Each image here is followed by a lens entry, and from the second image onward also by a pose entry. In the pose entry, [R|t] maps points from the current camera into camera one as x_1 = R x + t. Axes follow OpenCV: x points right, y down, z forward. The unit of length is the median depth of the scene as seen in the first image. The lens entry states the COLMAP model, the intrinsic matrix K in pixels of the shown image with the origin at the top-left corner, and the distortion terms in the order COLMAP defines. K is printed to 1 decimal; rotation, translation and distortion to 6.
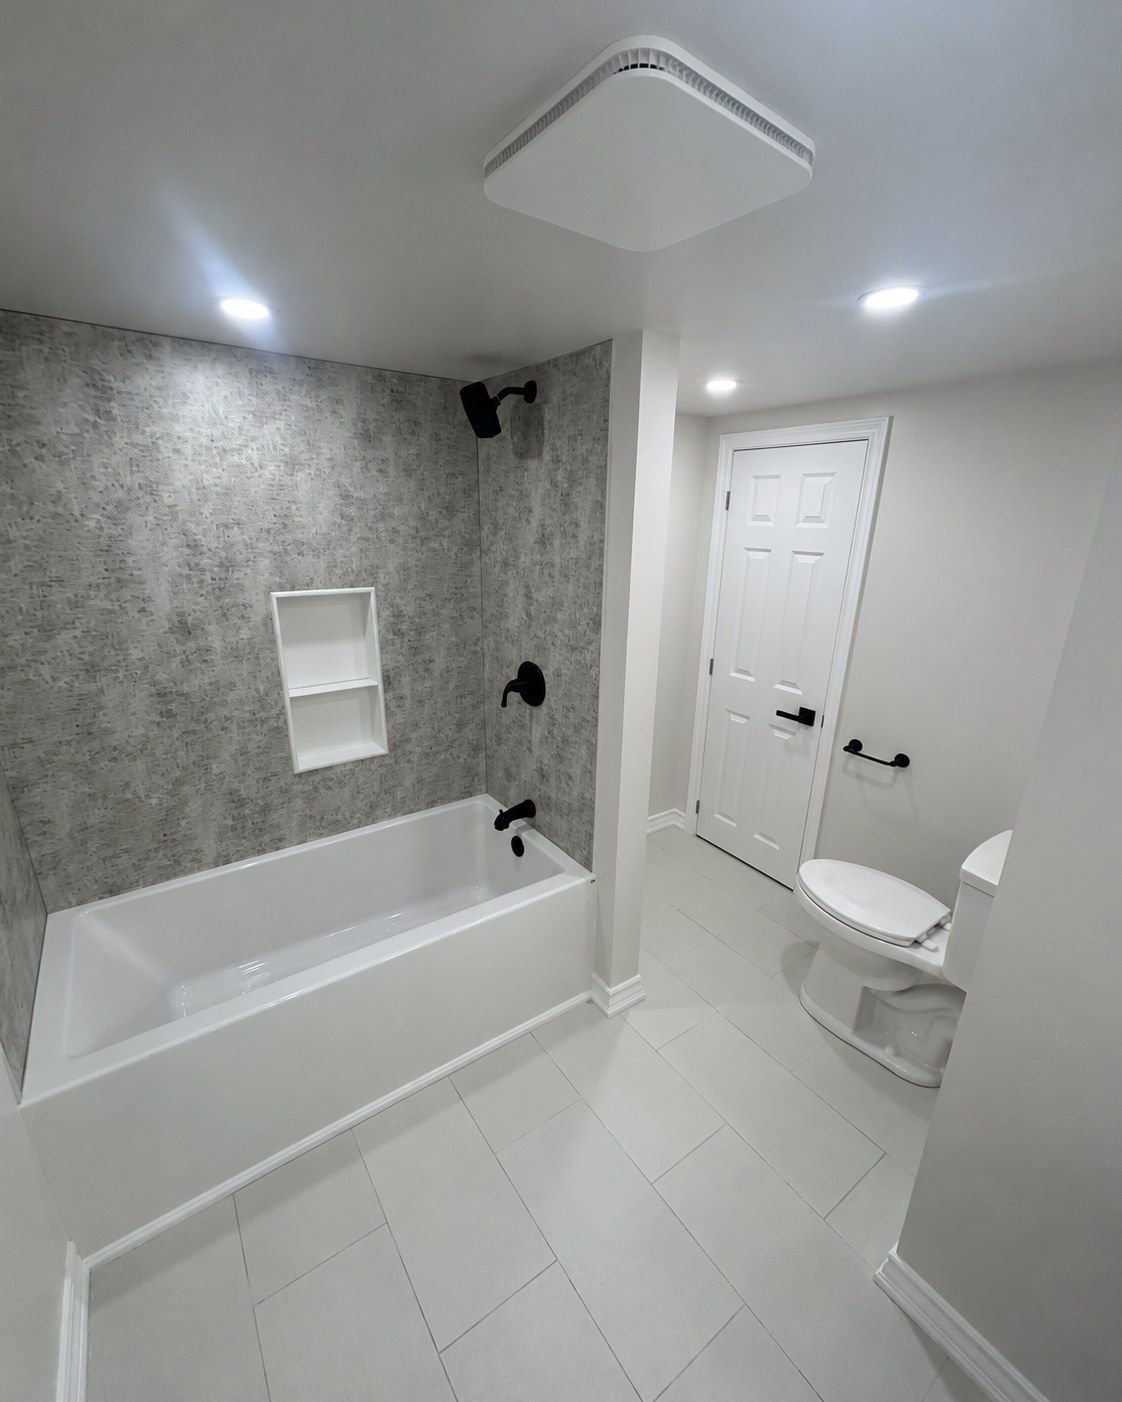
lens RADIAL K [[623.3, 0, 572.2], [0, 623.3, 710.6], [0, 0, 1]] dist [0.014696, -0.001021]
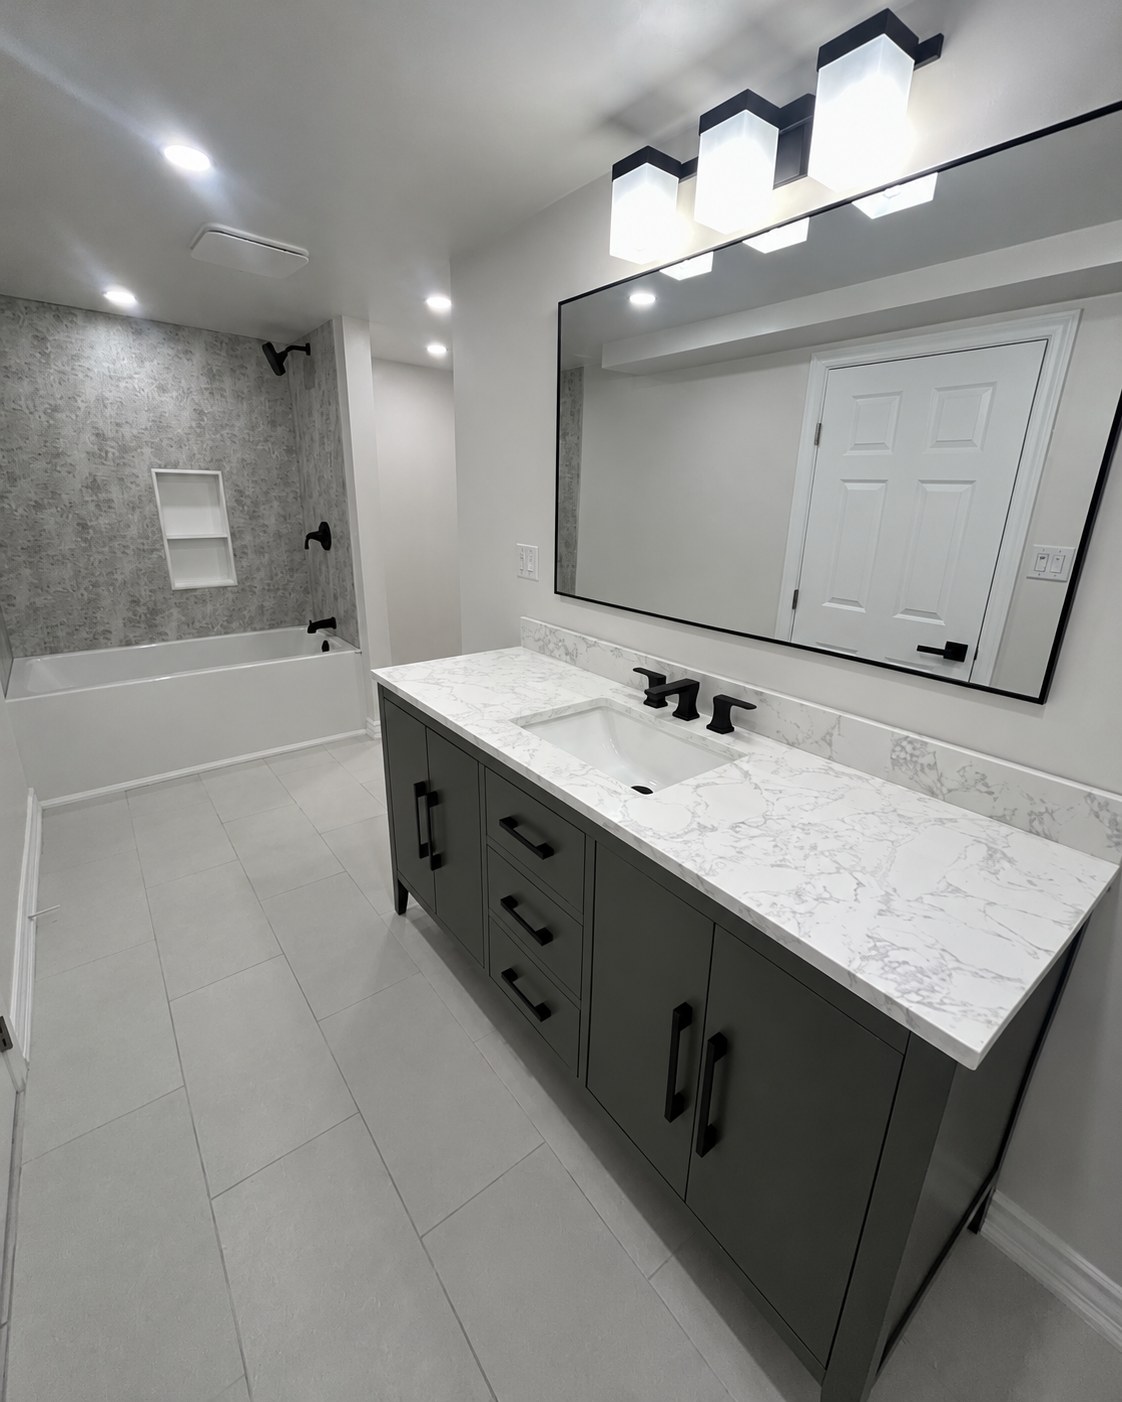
lens RADIAL K [[623.3, 0, 558.6], [0, 623.3, 700.8], [0, 0, 1]] dist [0.014696, -0.001021]
pose [[0.999429, 0.000458, 0.033780, 0.519155], [-0.000726, 0.999968, 0.007935, 0.397236], [-0.033775, -0.007955, 0.999398, -0.672384]]
